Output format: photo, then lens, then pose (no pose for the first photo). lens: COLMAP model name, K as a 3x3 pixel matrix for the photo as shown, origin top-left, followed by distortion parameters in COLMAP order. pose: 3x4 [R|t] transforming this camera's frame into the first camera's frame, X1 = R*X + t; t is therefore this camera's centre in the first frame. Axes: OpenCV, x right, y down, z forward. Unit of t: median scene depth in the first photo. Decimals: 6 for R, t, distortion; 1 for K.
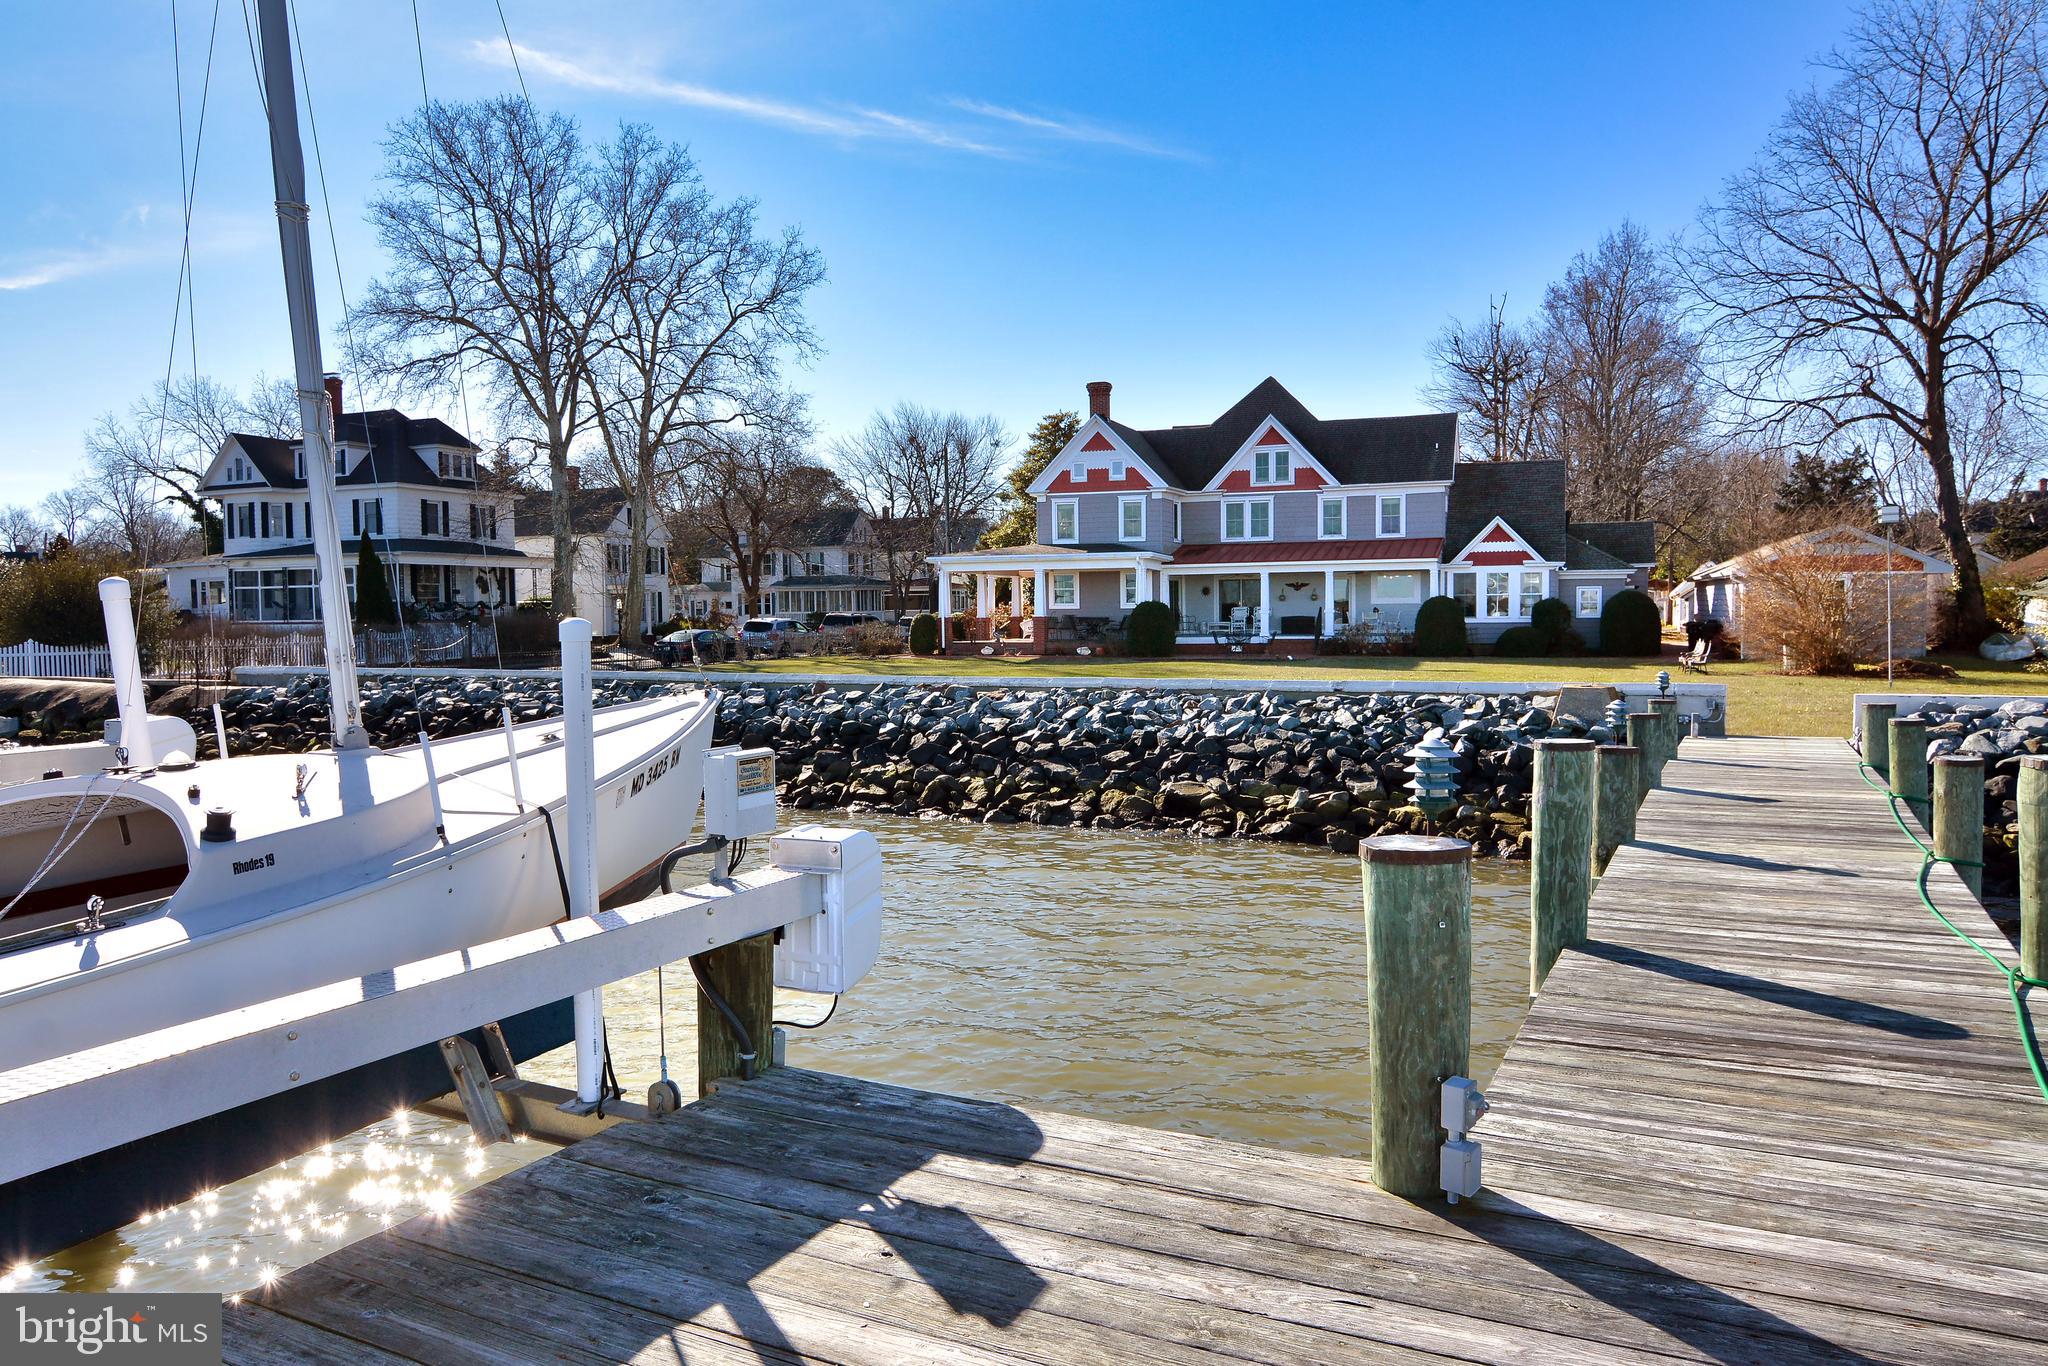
lens RADIAL K [[1456.2, 0, 1024.0], [0, 1456.2, 683.0], [0, 0, 1]] dist [-0.024548, 0.002625]
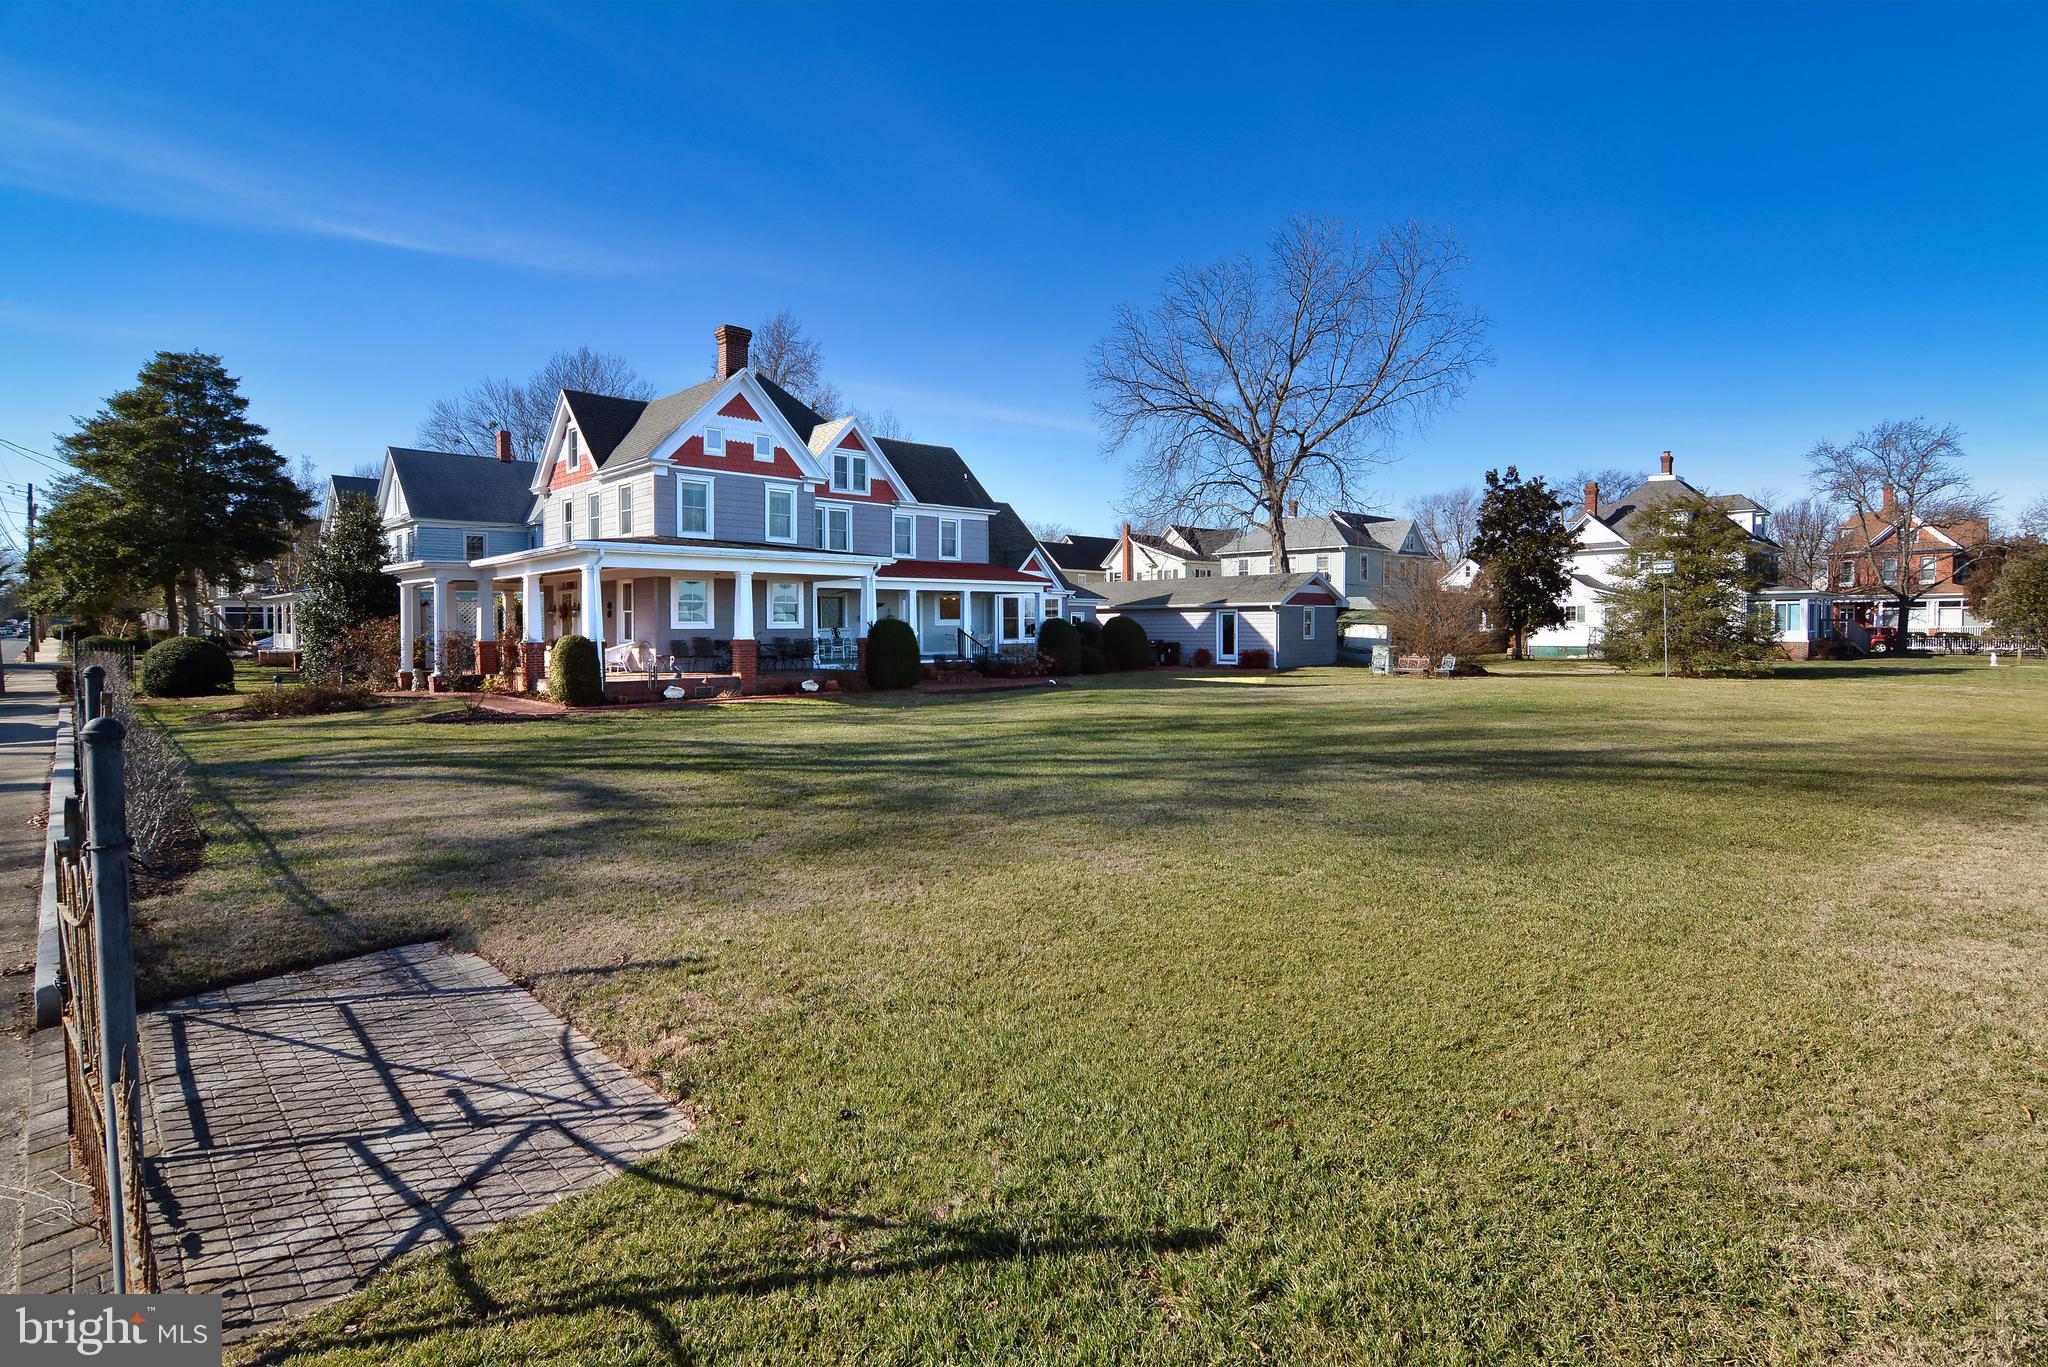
lens RADIAL K [[997.6, 0, 1024.7], [0, 997.6, 651.5], [0, 0, 1]] dist [-0.018266, 0.001118]
pose [[0.440484, -0.013388, 0.897661, -0.344921], [0.045695, 0.998927, -0.007524, -0.029025], [-0.896597, 0.044333, 0.440623, 0.645622]]
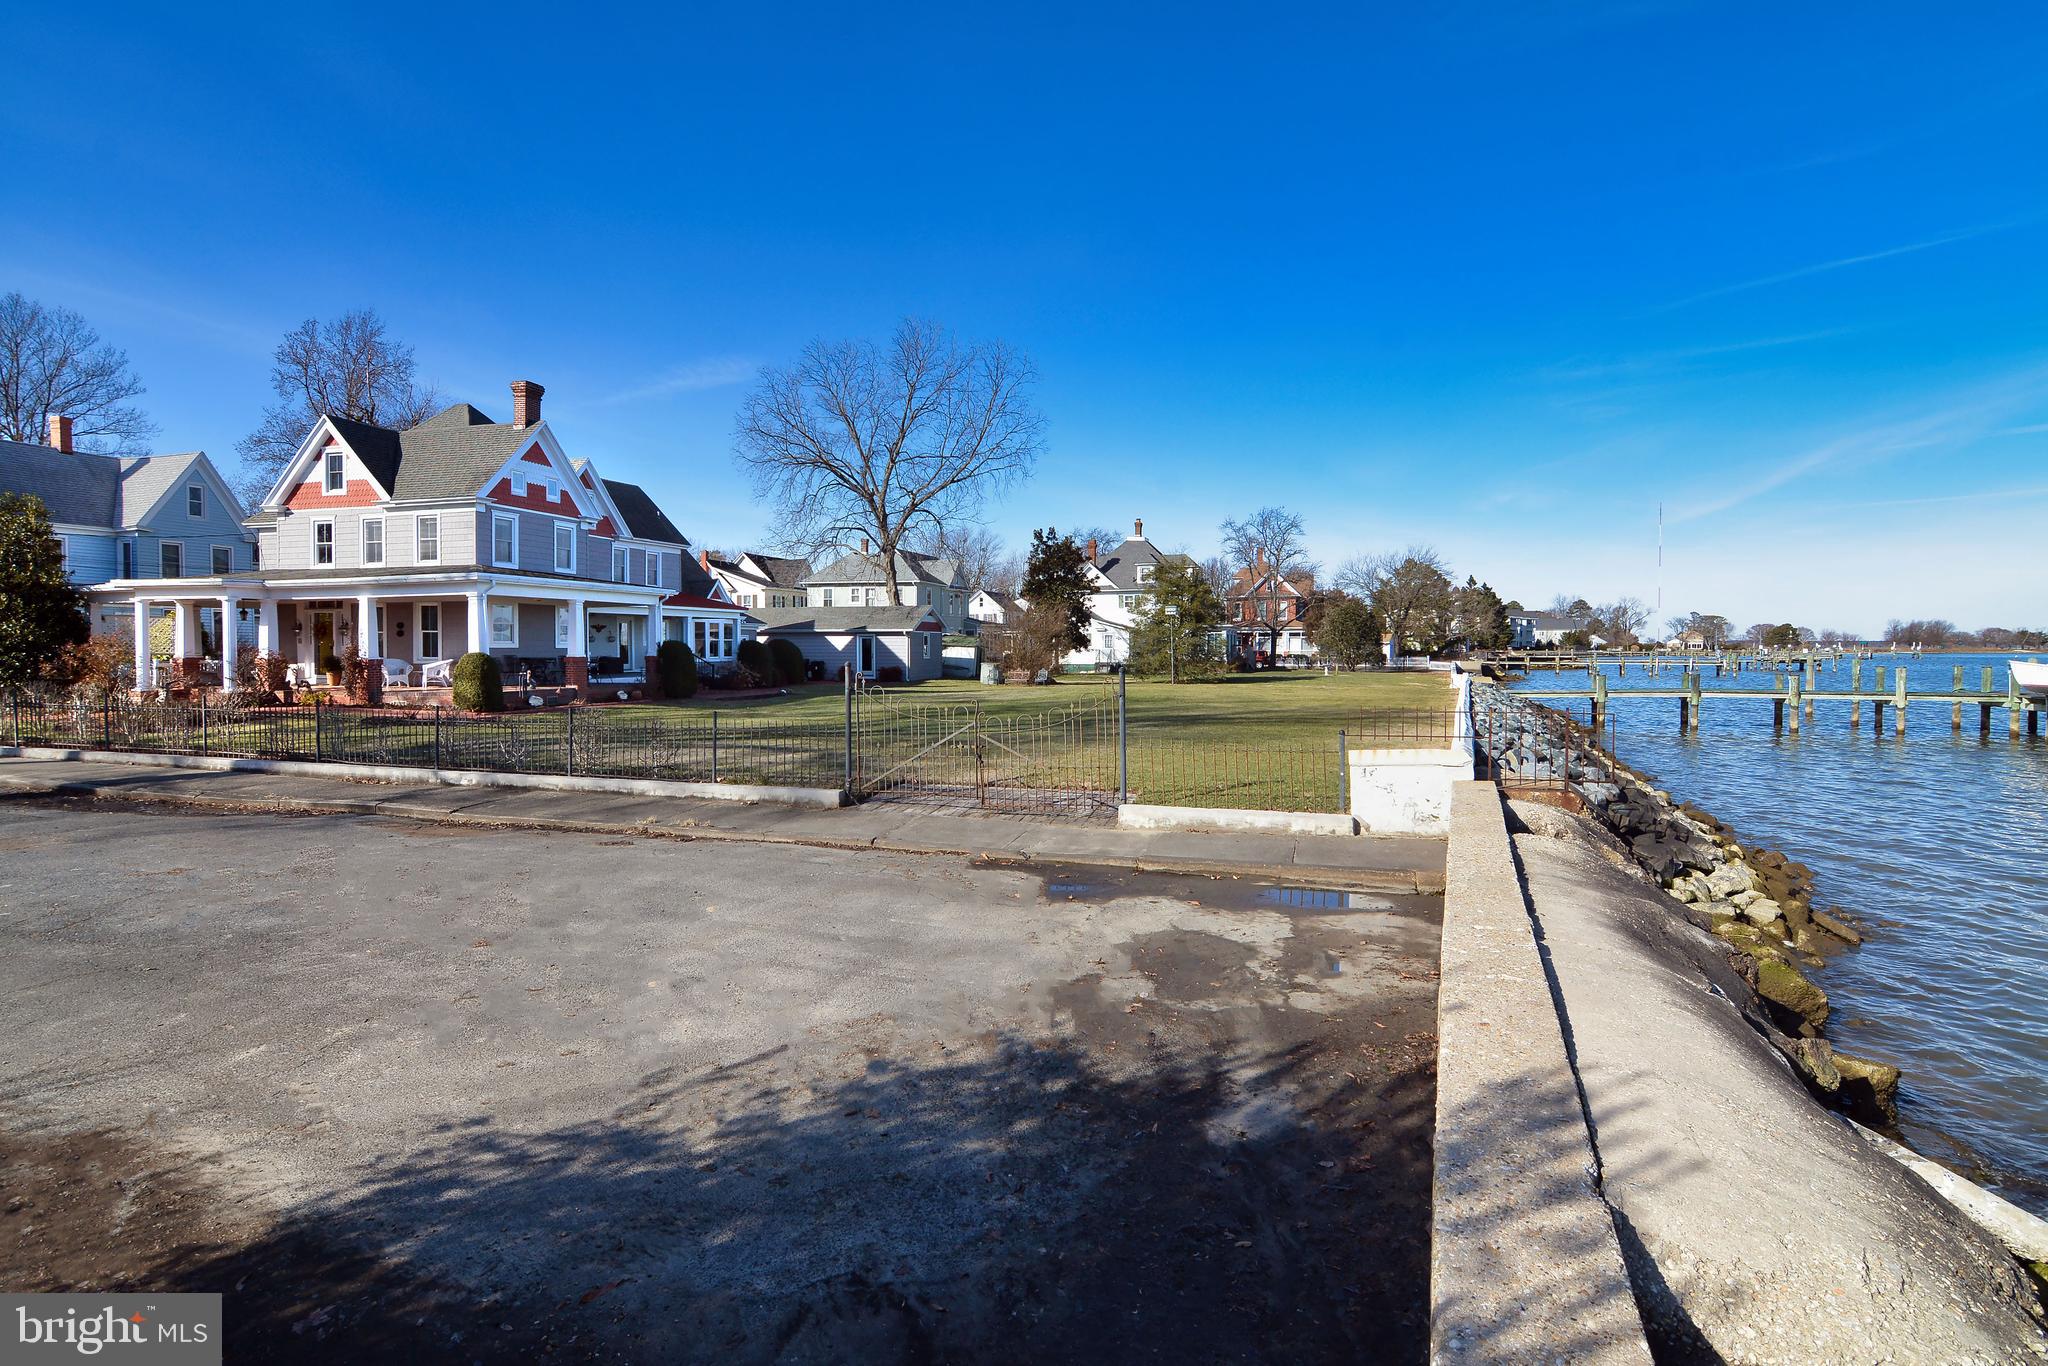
lens RADIAL K [[1034.1, 0, 1027.4], [0, 1034.1, 678.4], [0, 0, 1]] dist [-0.013967, 0.001432]
pose [[-0.063517, -0.019147, 0.997797, -0.572561], [0.050248, 0.998486, 0.022359, -0.032284], [-0.996715, 0.051557, -0.062459, 0.753919]]
